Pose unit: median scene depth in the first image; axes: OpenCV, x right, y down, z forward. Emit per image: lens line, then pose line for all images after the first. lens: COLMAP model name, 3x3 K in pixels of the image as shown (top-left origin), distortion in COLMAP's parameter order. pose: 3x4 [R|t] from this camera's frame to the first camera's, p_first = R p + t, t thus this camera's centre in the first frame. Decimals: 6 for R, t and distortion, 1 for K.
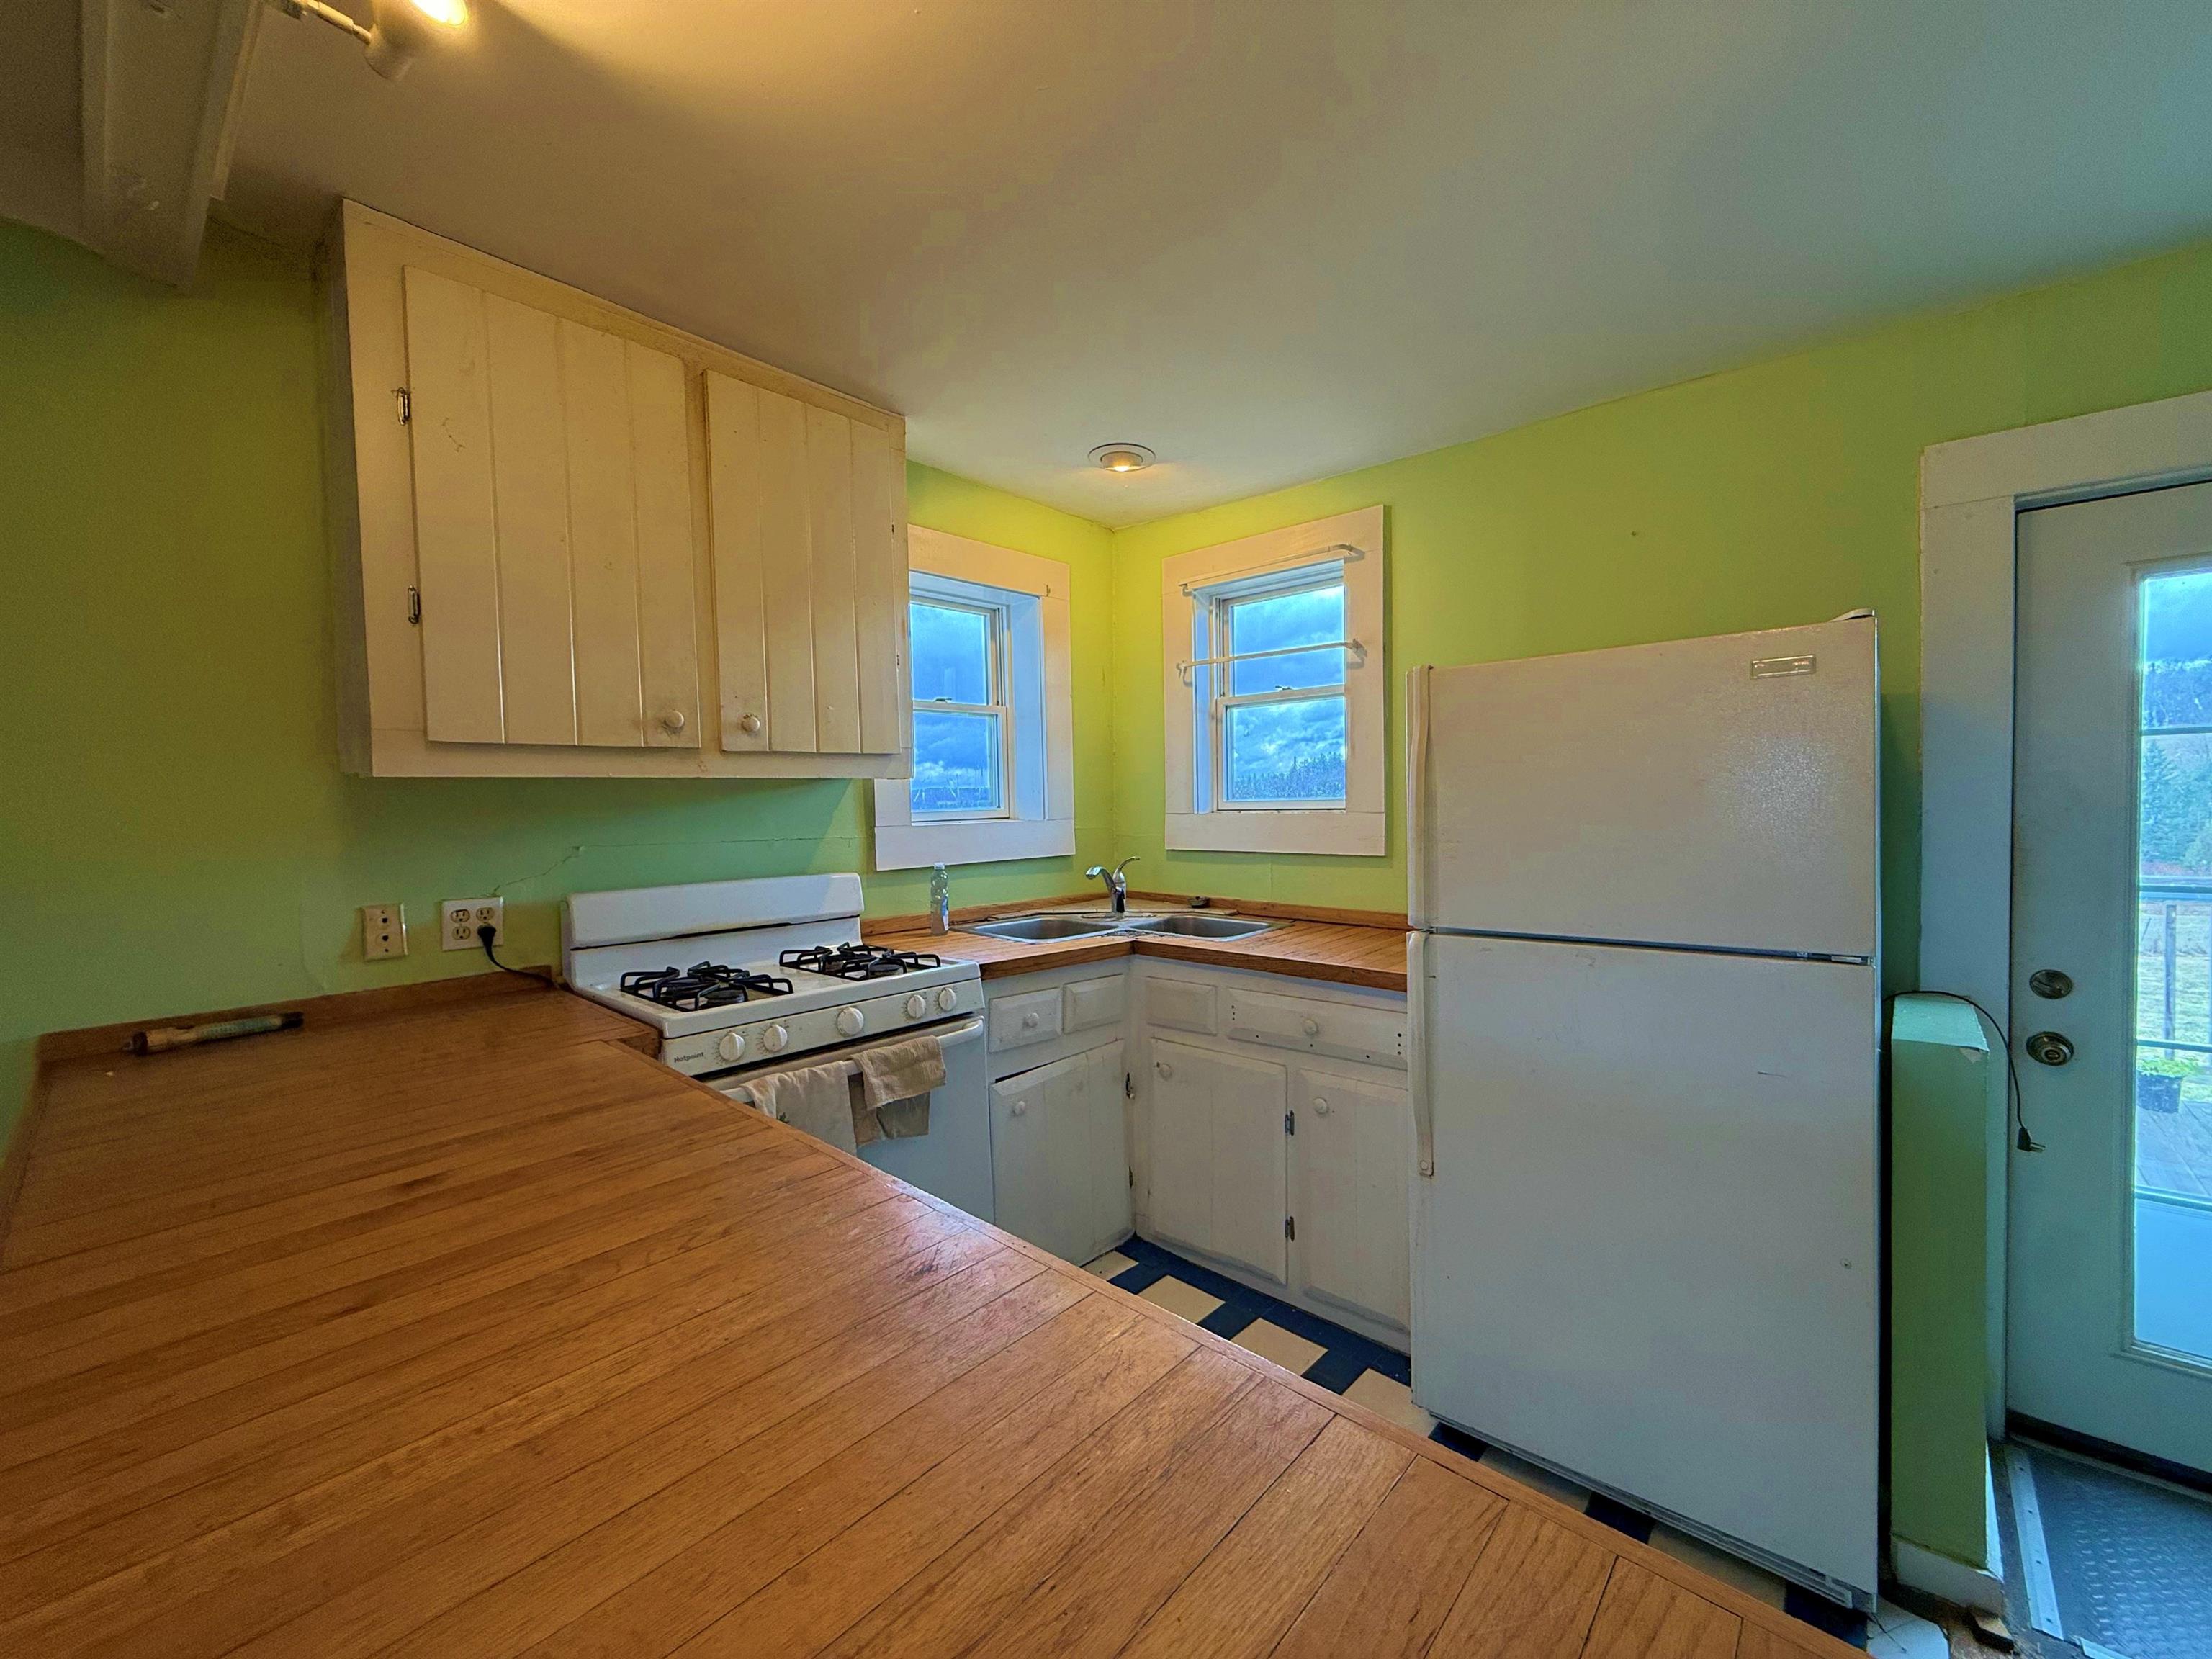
lens RADIAL K [[879.3, 0, 1104.4], [0, 879.3, 828.8], [0, 0, 1]] dist [0.001222, -0.000835]
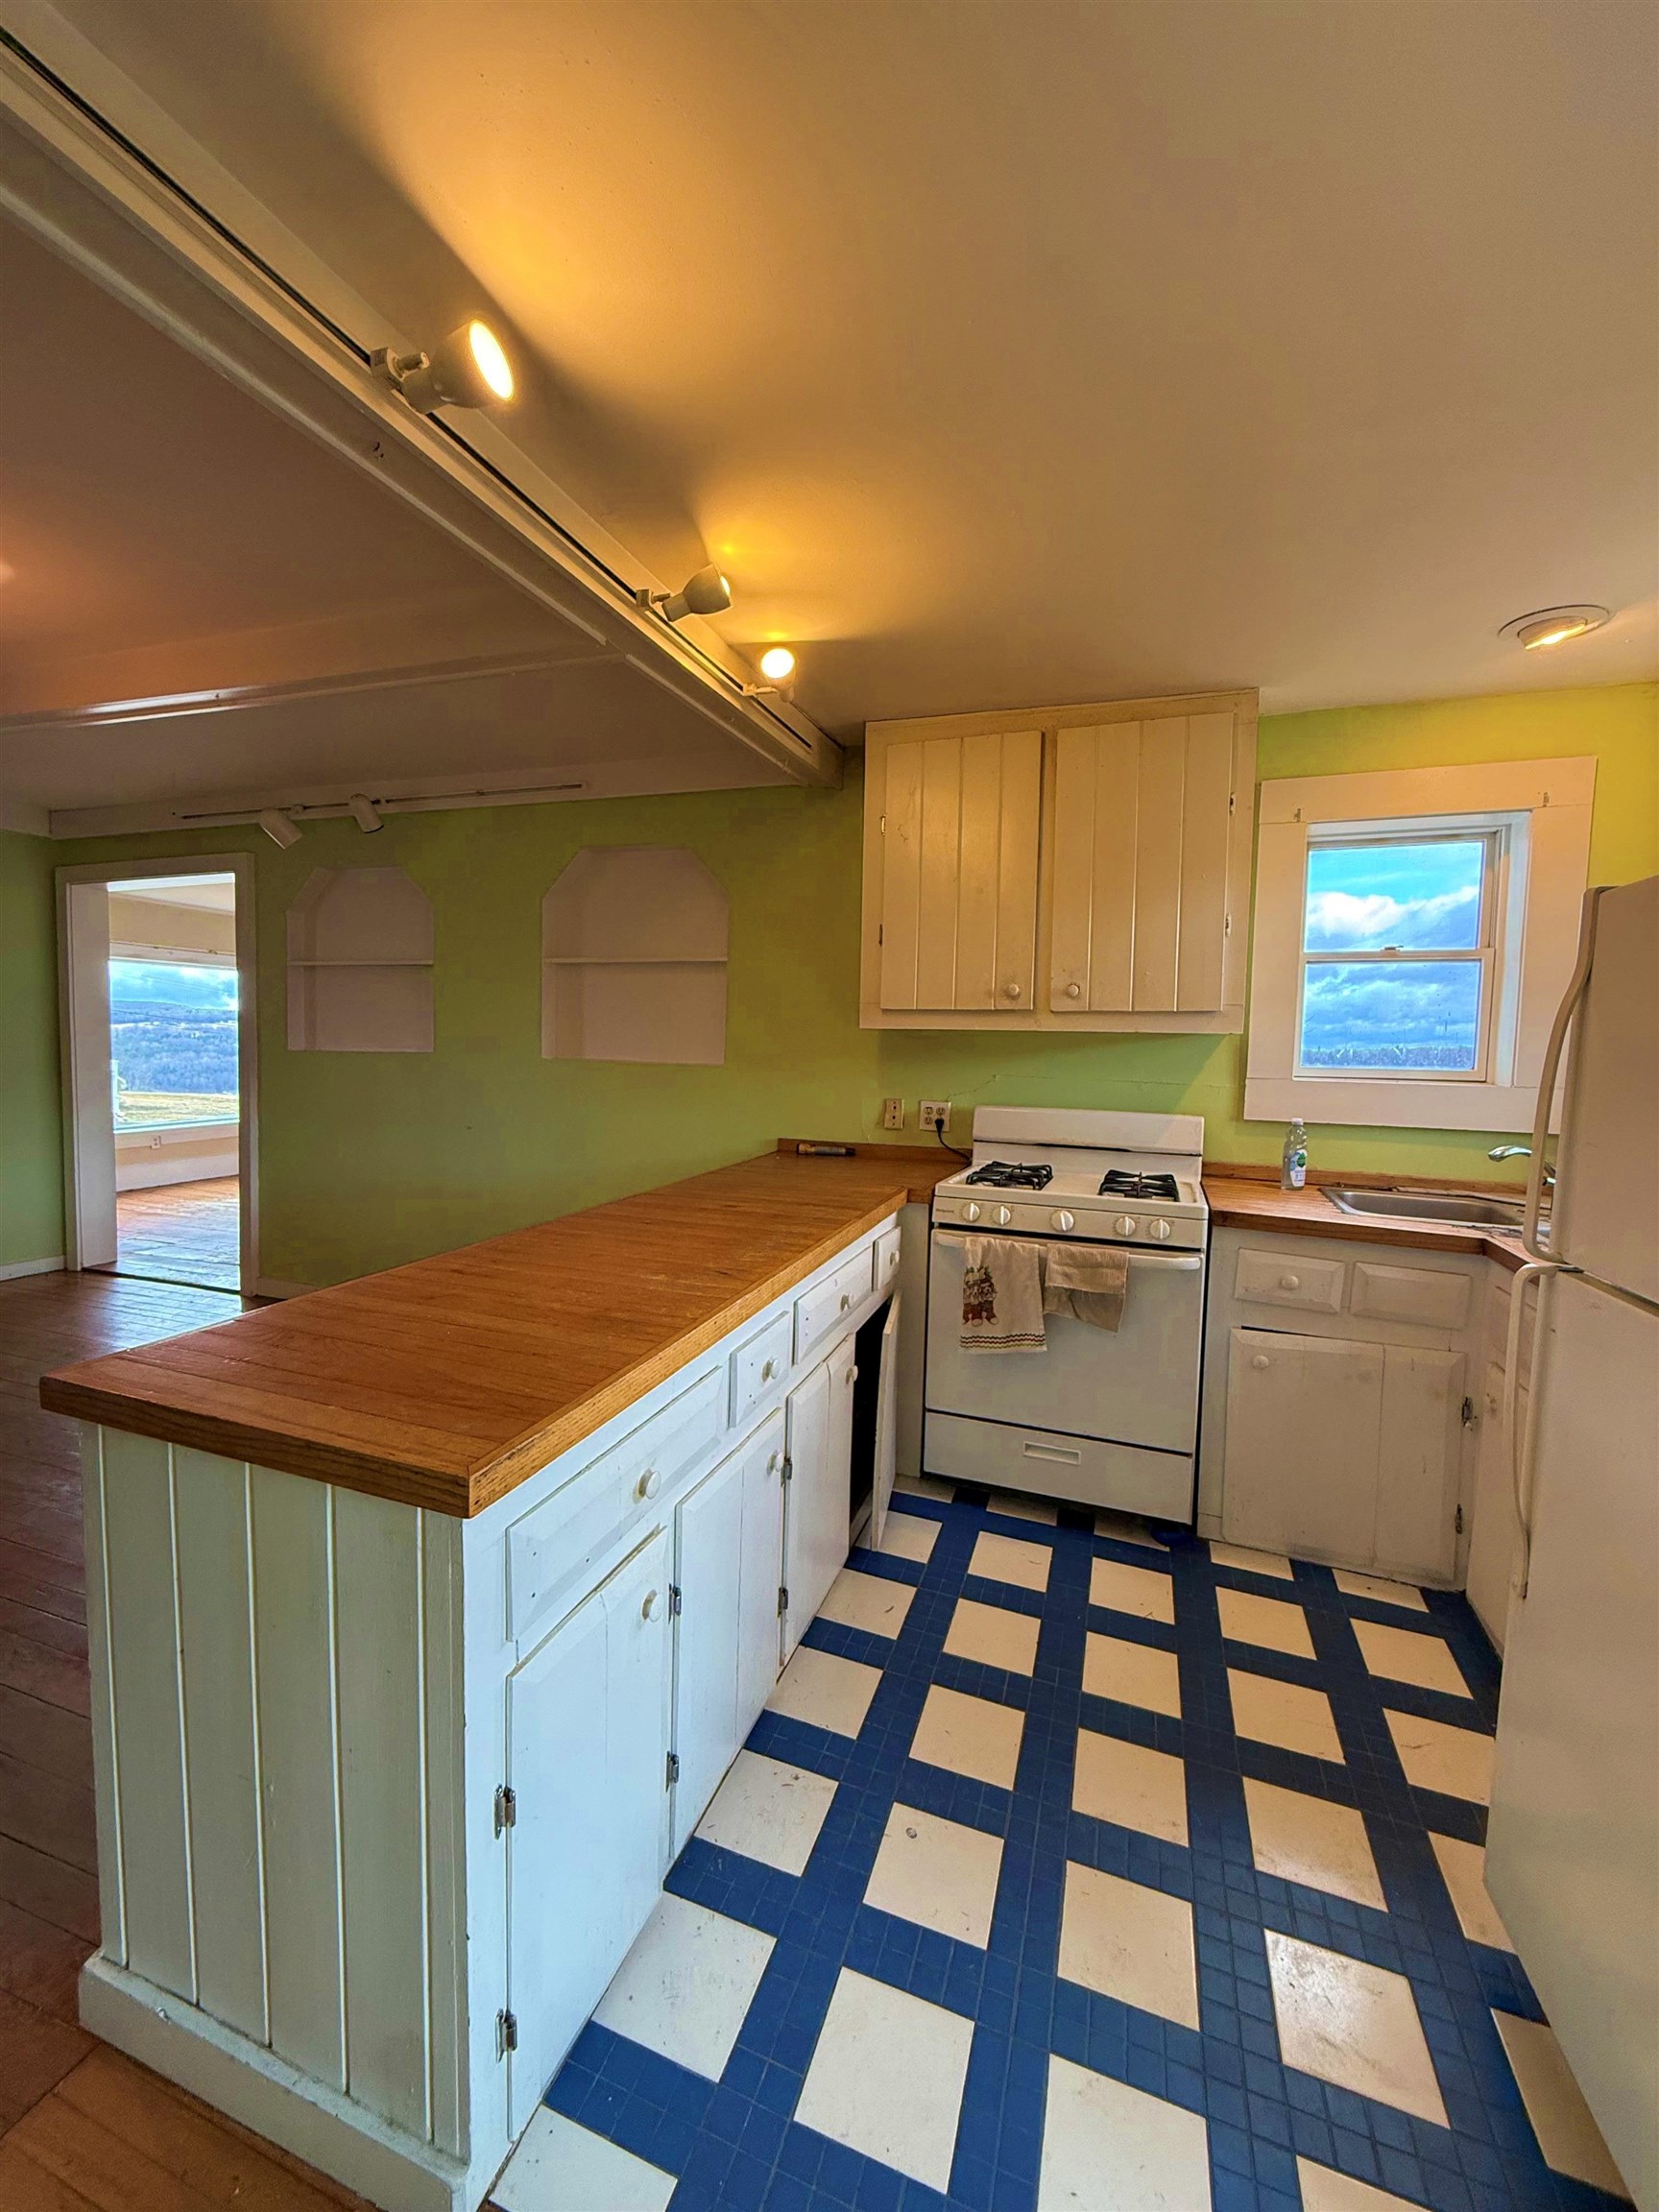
lens RADIAL K [[879.3, 0, 833.8], [0, 879.3, 1102.7], [0, 0, 1]] dist [0.001222, -0.000835]
pose [[0.388005, 0.091443, -0.917110, 0.714802], [-0.060869, 0.995436, 0.073501, -0.028138], [0.919645, 0.027305, 0.391800, 0.167131]]
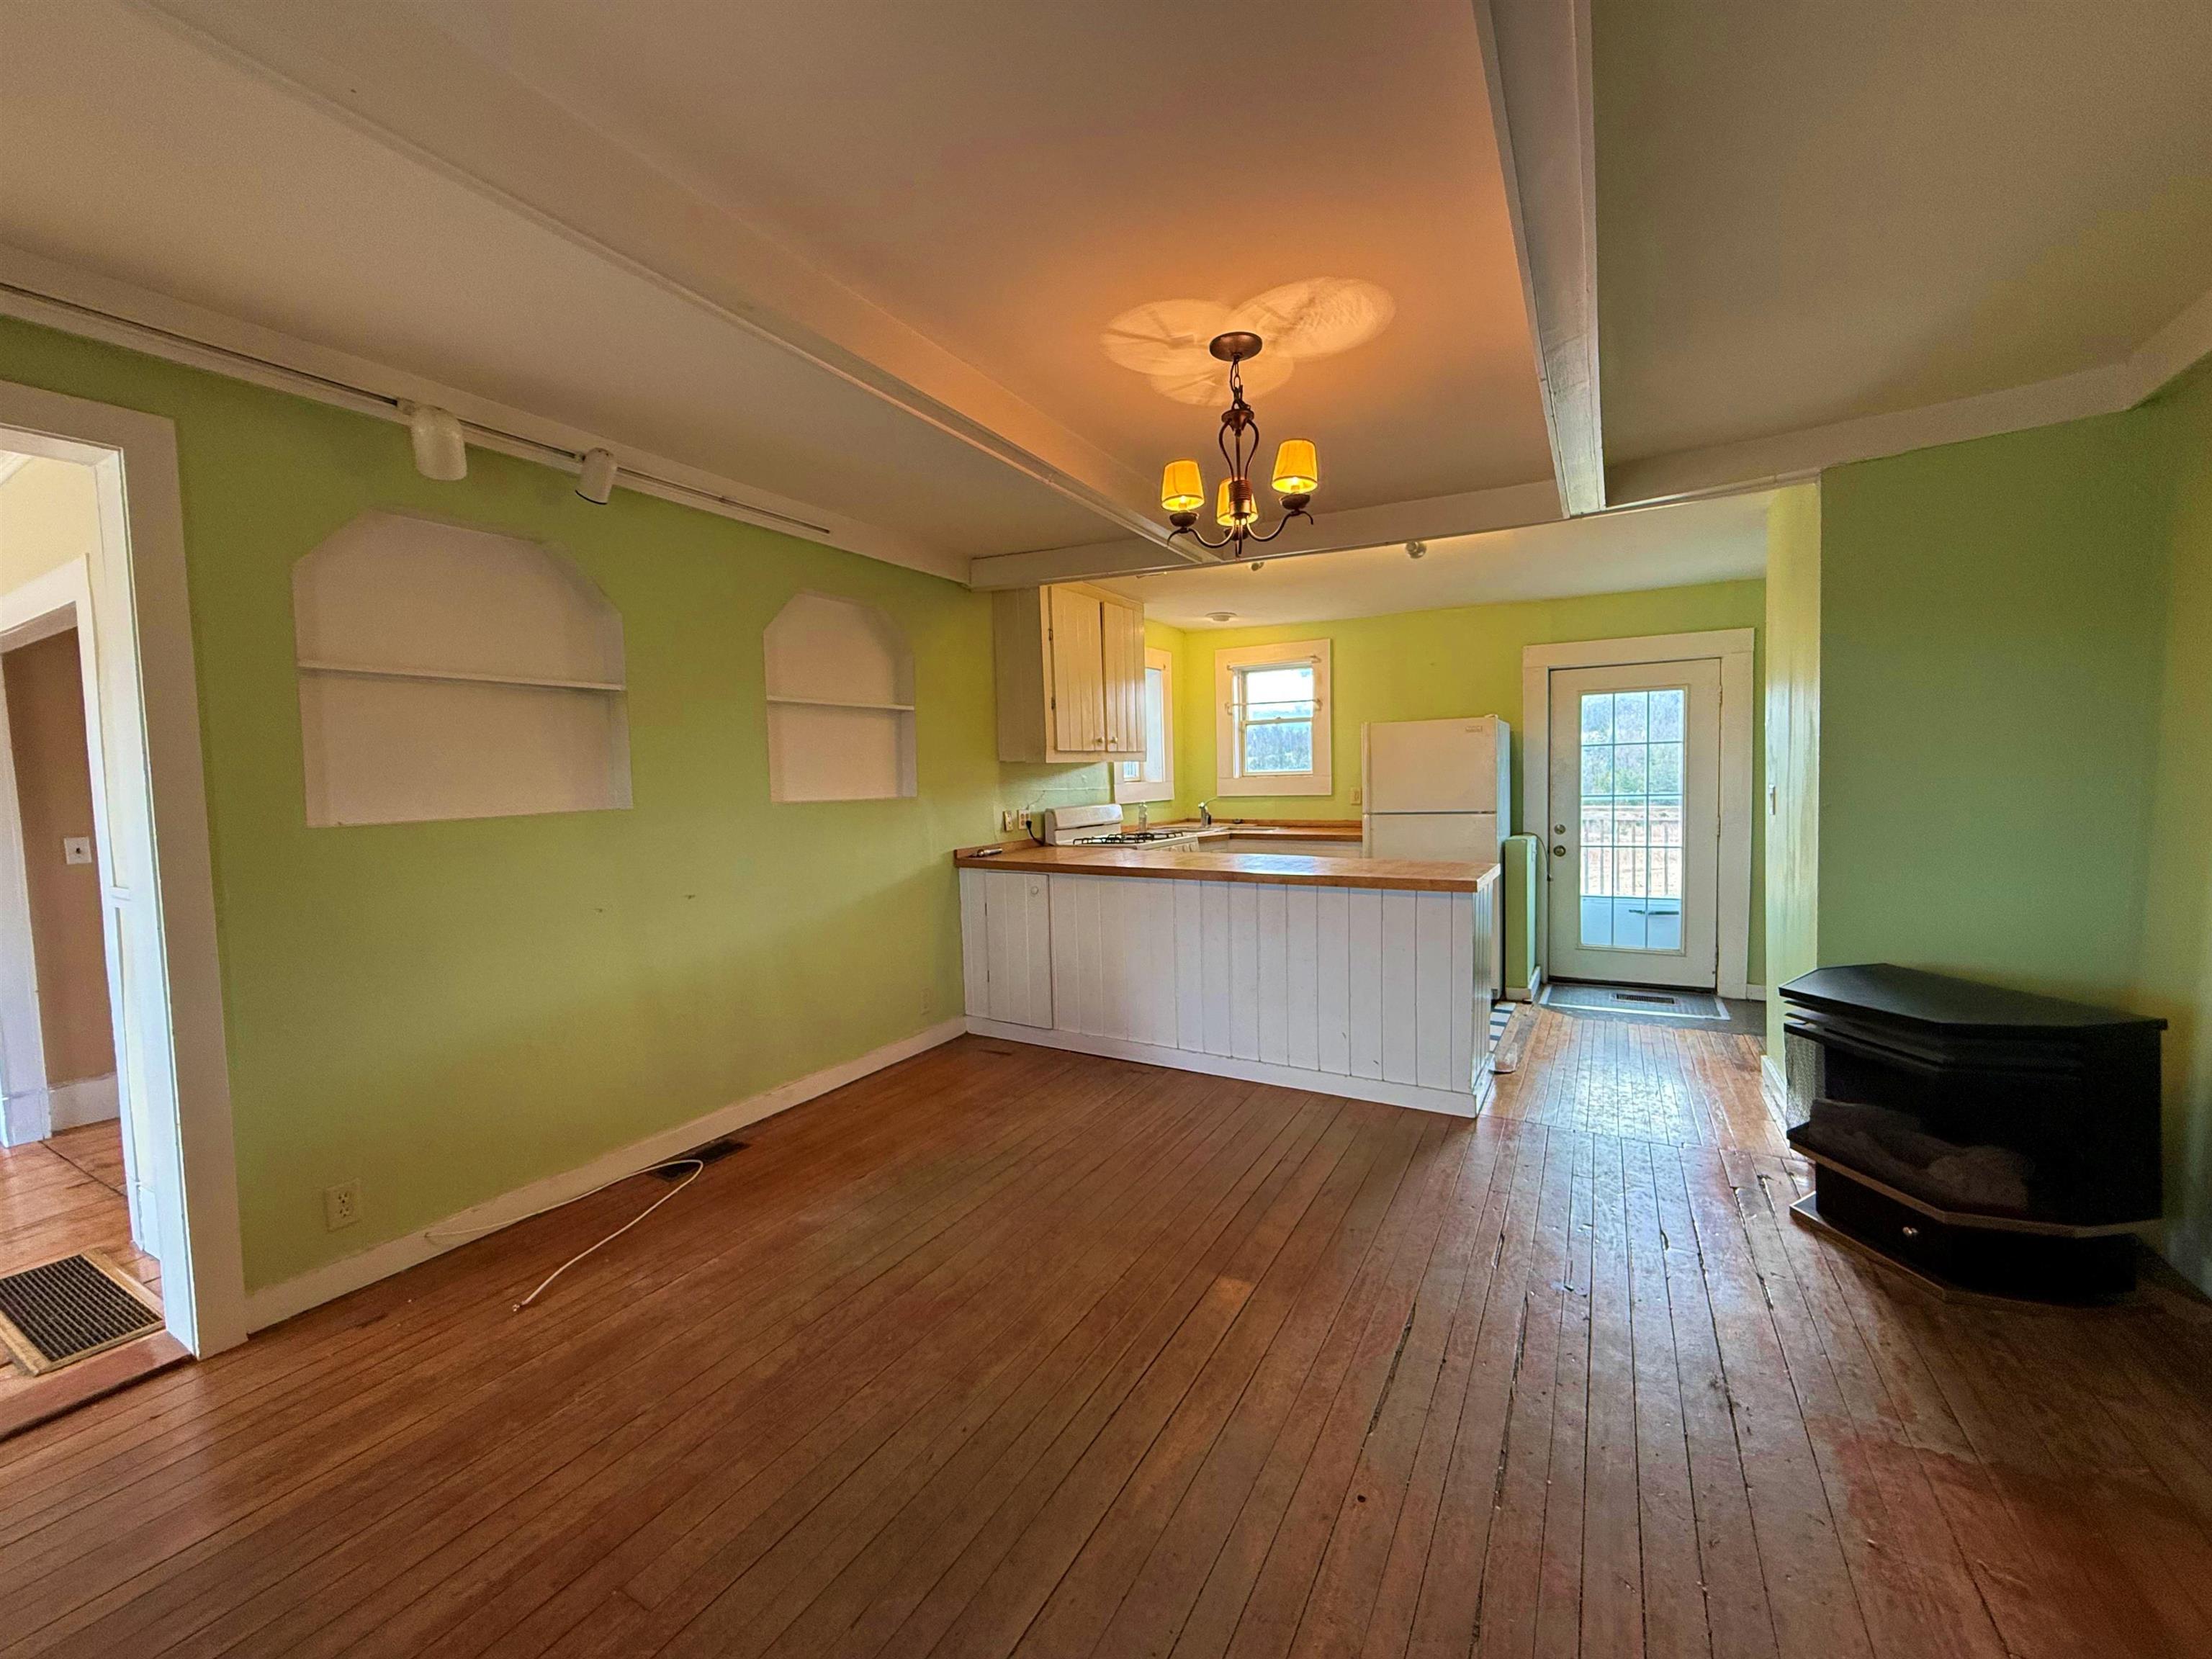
lens RADIAL K [[879.3, 0, 1099.6], [0, 879.3, 829.6], [0, 0, 1]] dist [0.001222, -0.000835]
pose [[0.980689, -0.018051, 0.194737, -0.979076], [0.013137, 0.999563, 0.026495, 0.070761], [-0.195130, -0.023425, 0.980498, -1.527132]]
